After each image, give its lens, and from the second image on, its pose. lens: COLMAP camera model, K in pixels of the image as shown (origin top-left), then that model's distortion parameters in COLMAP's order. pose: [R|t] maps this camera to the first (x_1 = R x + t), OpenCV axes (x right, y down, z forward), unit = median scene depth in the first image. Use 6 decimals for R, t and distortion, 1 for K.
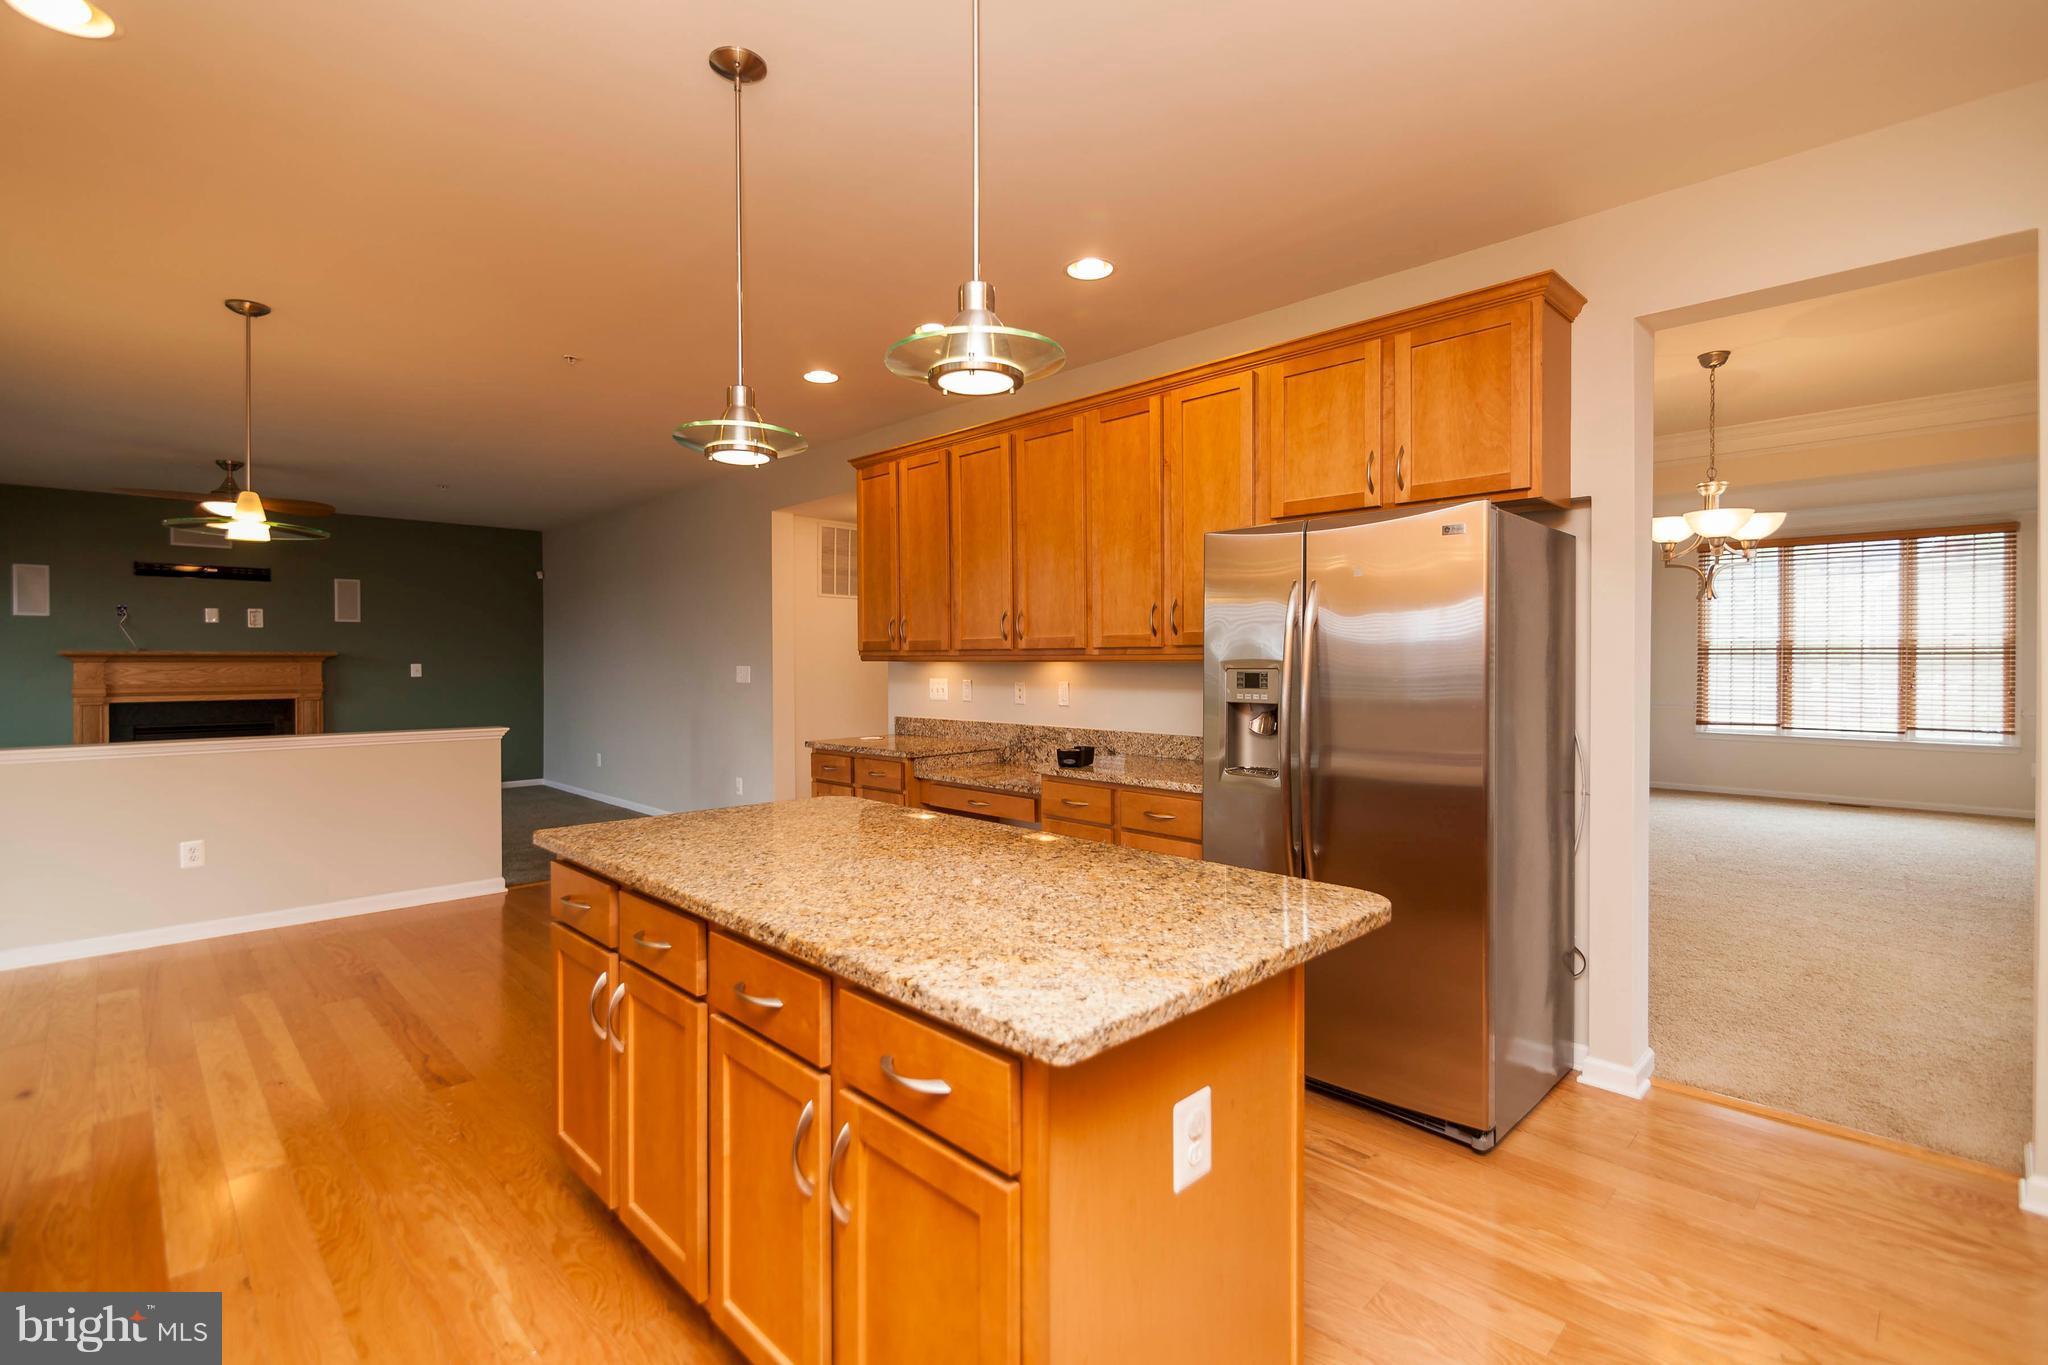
lens RADIAL K [[936.2, 0, 1027.0], [0, 936.2, 663.9], [0, 0, 1]] dist [-0.000384, -0.000281]
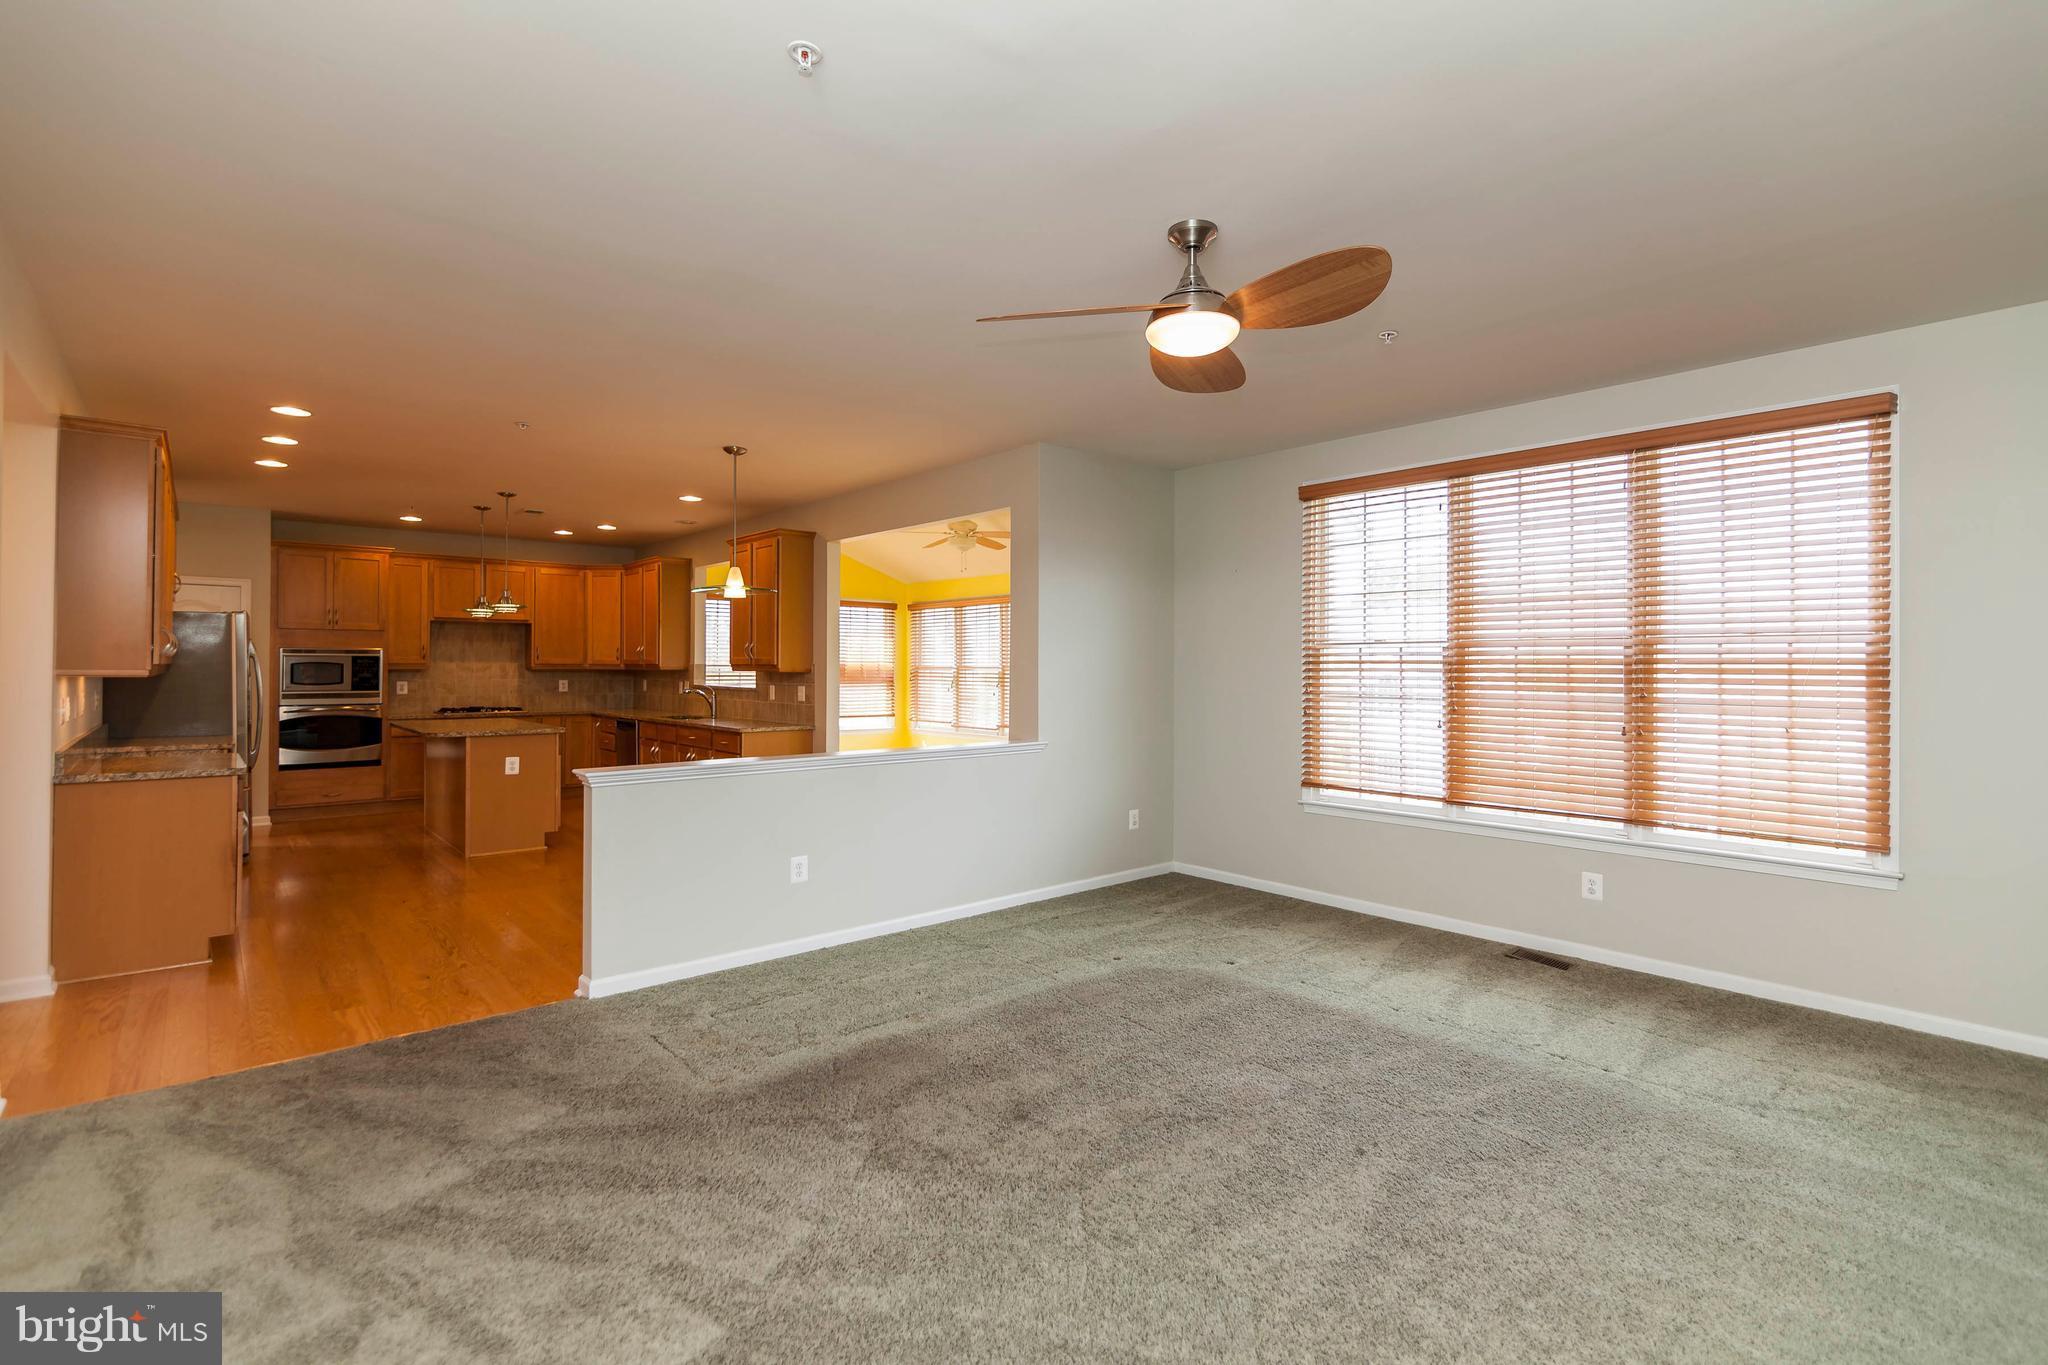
lens RADIAL K [[936.2, 0, 1027.0], [0, 936.2, 663.9], [0, 0, 1]] dist [-0.000384, -0.000281]
pose [[-0.998551, -0.002578, 0.053744, -1.291349], [-0.002653, 0.999996, -0.001337, -0.019430], [-0.053740, -0.001478, -0.998554, 2.330690]]
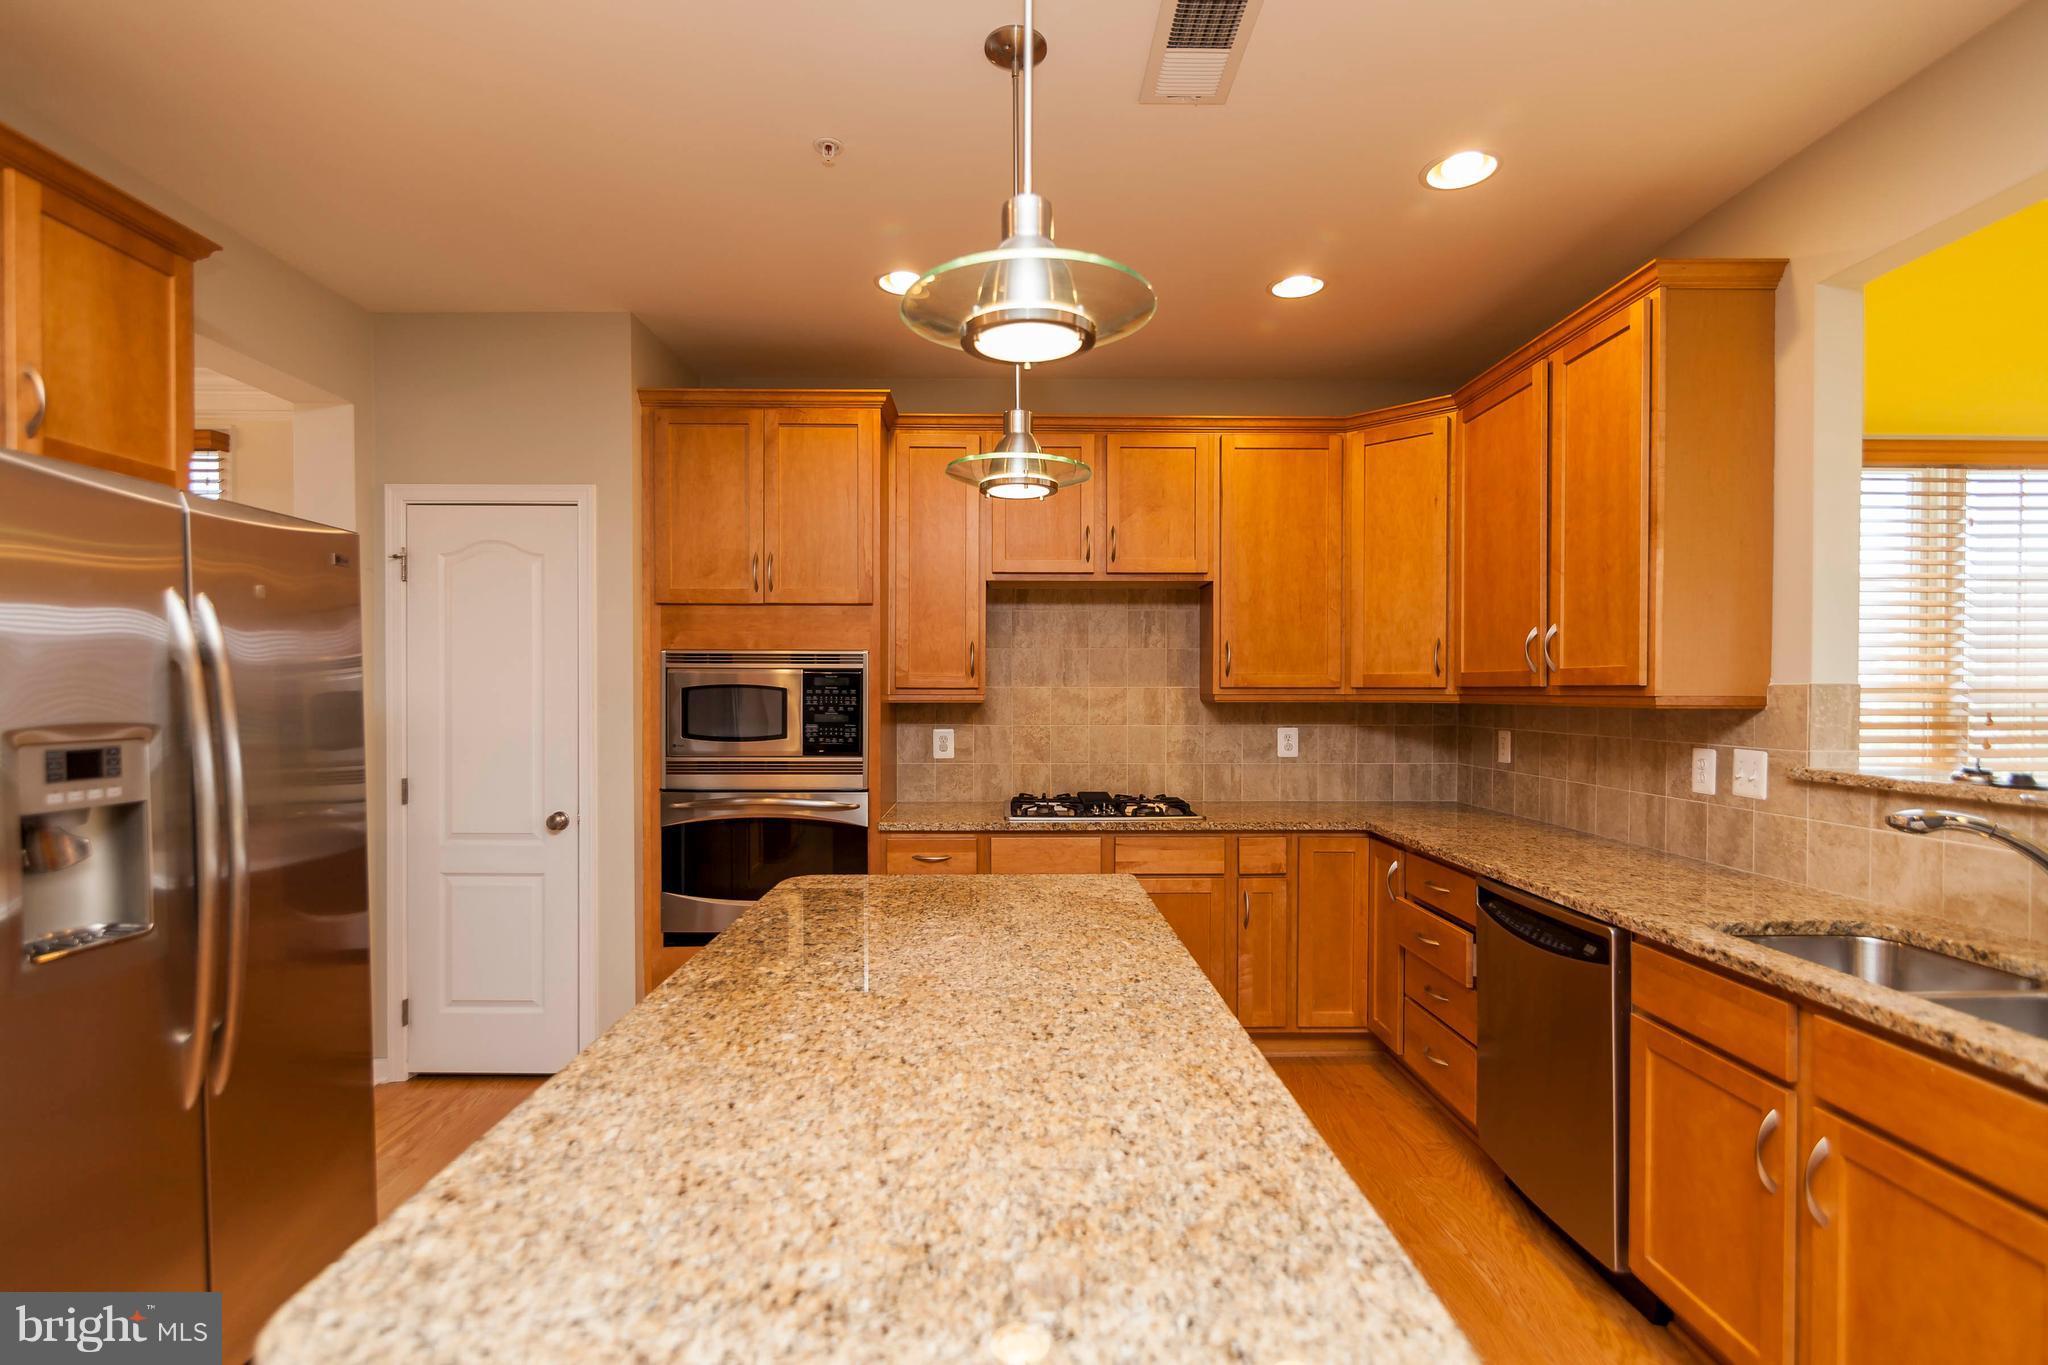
lens RADIAL K [[937.2, 0, 1020.5], [0, 937.2, 696.9], [0, 0, 1]] dist [-0.000152, 0.000177]
pose [[-0.727332, -0.004842, 0.686268, -0.364587], [0.000975, 0.999967, 0.008088, -0.017495], [-0.686285, 0.006552, -0.727303, 0.762646]]
